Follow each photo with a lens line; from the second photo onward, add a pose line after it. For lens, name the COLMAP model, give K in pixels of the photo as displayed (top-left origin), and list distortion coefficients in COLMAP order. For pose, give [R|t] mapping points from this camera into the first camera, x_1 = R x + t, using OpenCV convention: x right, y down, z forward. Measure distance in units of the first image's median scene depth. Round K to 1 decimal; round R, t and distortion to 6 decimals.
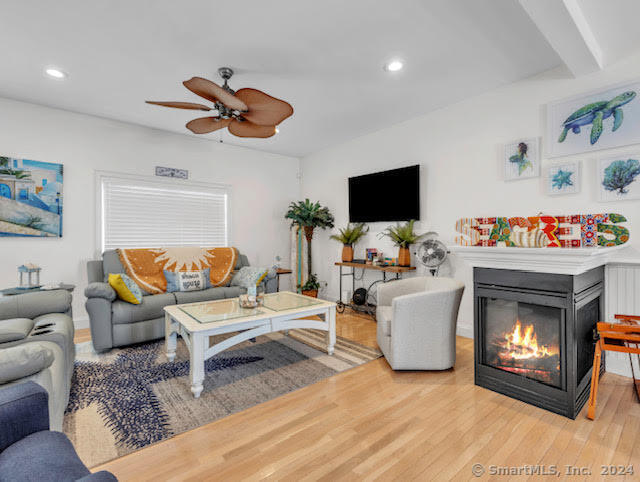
lens RADIAL K [[306.6, 0, 320.0], [0, 306.6, 241.0], [0, 0, 1]] dist [0.009163, -0.000101]
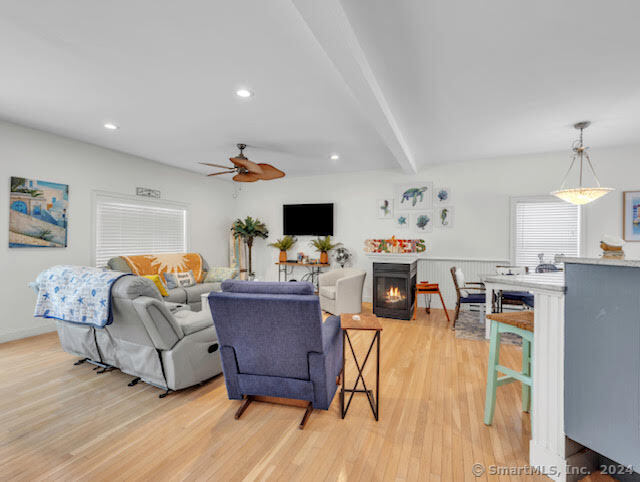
lens RADIAL K [[306.6, 0, 320.0], [0, 306.6, 241.0], [0, 0, 1]] dist [0.009163, -0.000101]
pose [[0.890085, 0.004290, 0.455774, -0.534337], [-0.003812, 0.999991, -0.001967, -0.038596], [-0.455779, 0.000013, 0.890093, -0.491082]]
